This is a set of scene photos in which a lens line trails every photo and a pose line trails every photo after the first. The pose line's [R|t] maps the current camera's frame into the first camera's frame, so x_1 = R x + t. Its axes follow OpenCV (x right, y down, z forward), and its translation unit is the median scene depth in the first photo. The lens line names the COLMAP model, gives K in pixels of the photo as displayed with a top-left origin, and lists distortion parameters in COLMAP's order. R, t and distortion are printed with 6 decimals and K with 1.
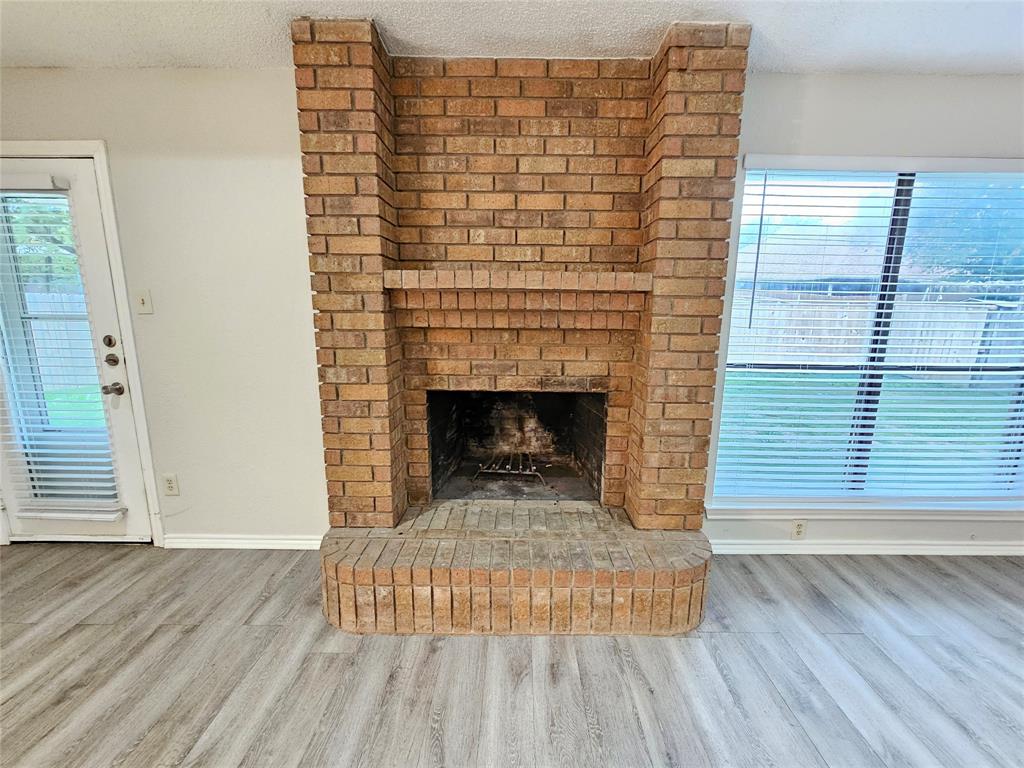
lens RADIAL K [[417.2, 0, 521.0], [0, 417.2, 383.0], [0, 0, 1]] dist [-0.002399, 0.001136]
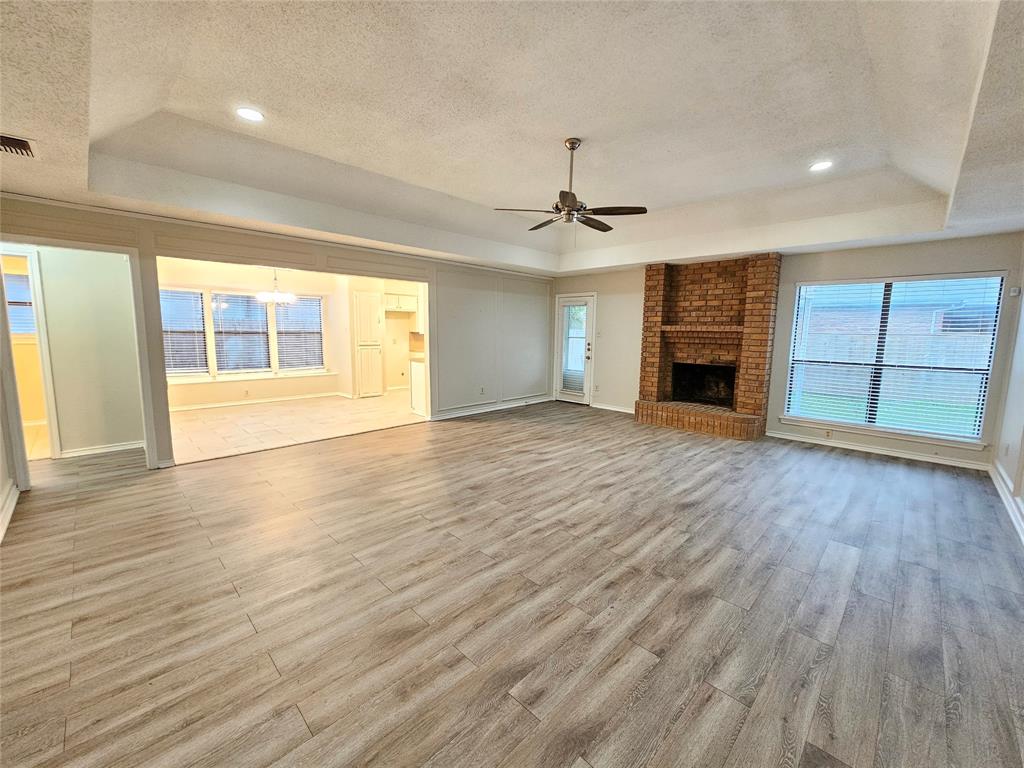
lens RADIAL K [[417.2, 0, 517.8], [0, 417.2, 381.4], [0, 0, 1]] dist [-0.002399, 0.001136]
pose [[0.719544, 0.085868, -0.689117, 1.206880], [-0.134588, 0.990755, -0.017076, 0.403833], [0.681280, 0.105034, 0.724449, -2.231487]]
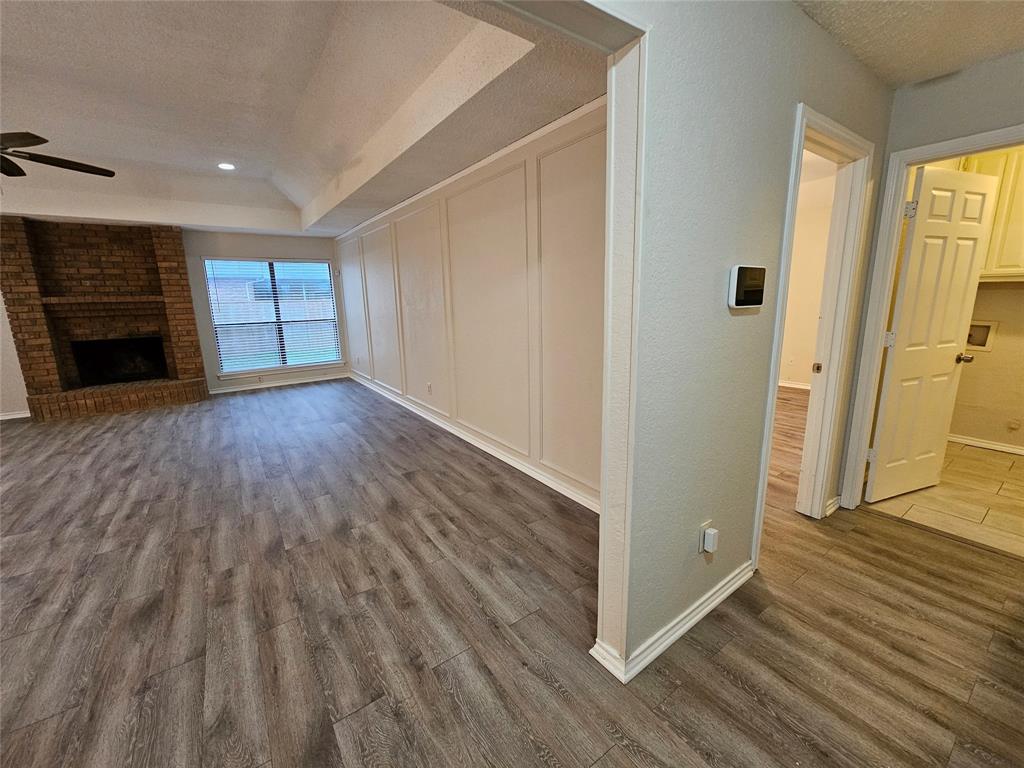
lens RADIAL K [[417.2, 0, 518.8], [0, 417.2, 381.2], [0, 0, 1]] dist [-0.002399, 0.001136]
pose [[0.812484, -0.143711, 0.564993, 0.593337], [0.138813, 0.988956, 0.051931, 0.563946], [-0.566216, 0.036236, 0.823460, -2.972937]]
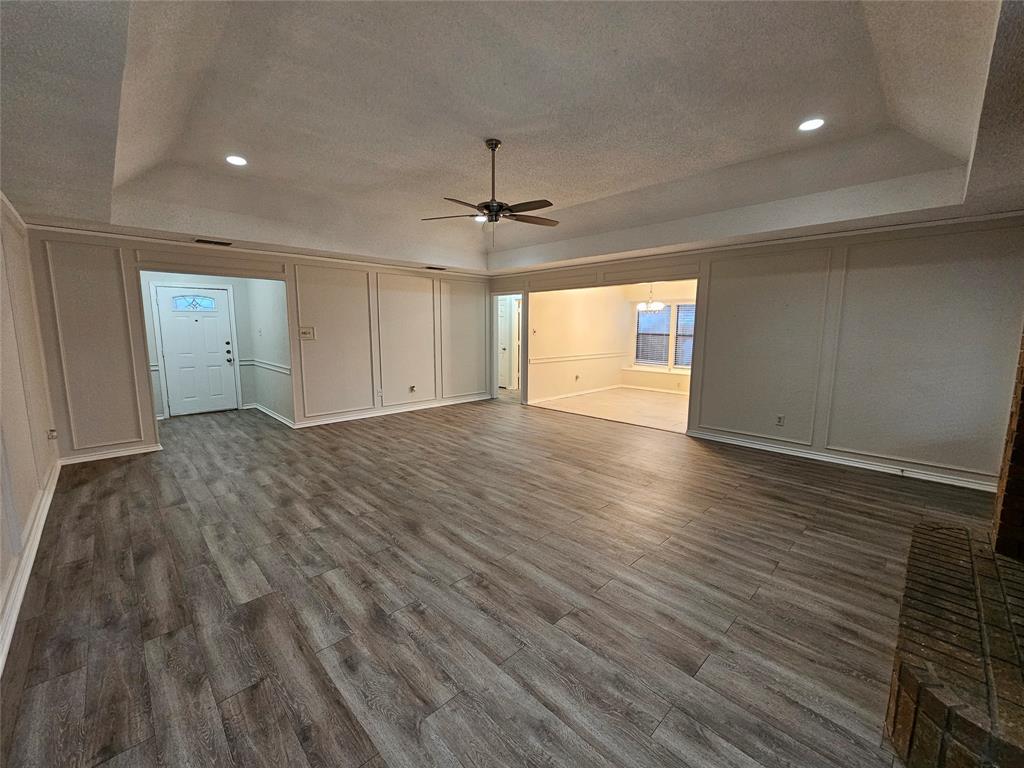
lens RADIAL K [[417.2, 0, 521.6], [0, 417.2, 383.6], [0, 0, 1]] dist [-0.002399, 0.001136]
pose [[-0.706748, 0.080365, -0.702886, 1.318518], [-0.142506, 0.956990, 0.252708, -0.169280], [0.692964, 0.278767, -0.664898, 0.771056]]
